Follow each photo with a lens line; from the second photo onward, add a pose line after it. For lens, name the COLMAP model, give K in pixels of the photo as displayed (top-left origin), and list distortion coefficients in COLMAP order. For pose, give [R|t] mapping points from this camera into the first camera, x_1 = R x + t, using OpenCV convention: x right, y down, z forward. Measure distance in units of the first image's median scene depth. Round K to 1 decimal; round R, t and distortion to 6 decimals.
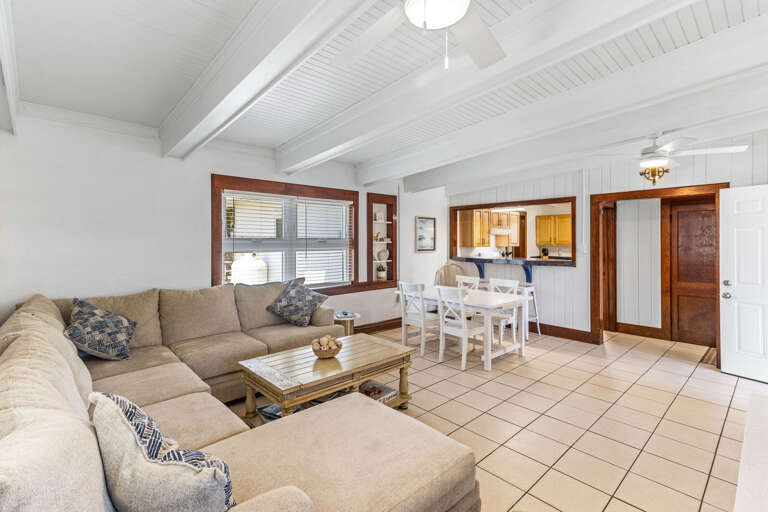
lens RADIAL K [[353.3, 0, 375.6], [0, 353.3, 246.4], [0, 0, 1]] dist [0.005717, -0.001430]
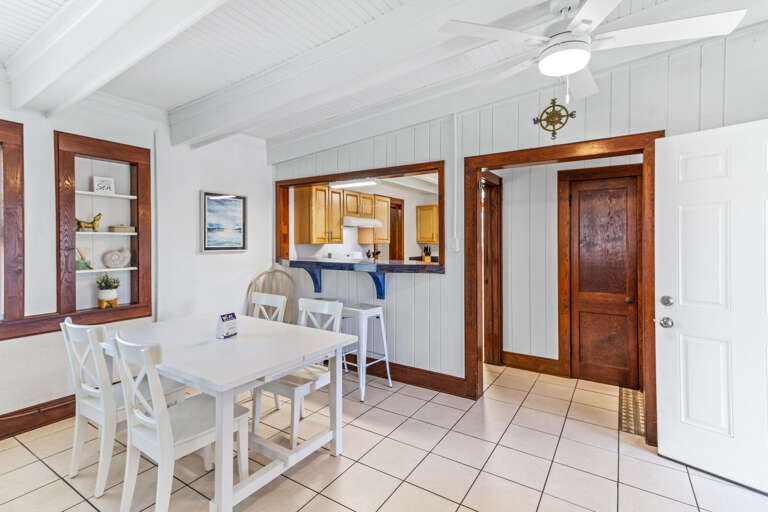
lens RADIAL K [[353.3, 0, 385.4], [0, 353.3, 250.8], [0, 0, 1]] dist [0.005717, -0.001430]
pose [[0.964951, -0.005954, 0.262363, 0.292125], [0.003640, 0.999950, 0.009305, 0.011259], [-0.262405, -0.008024, 0.964924, 0.412285]]
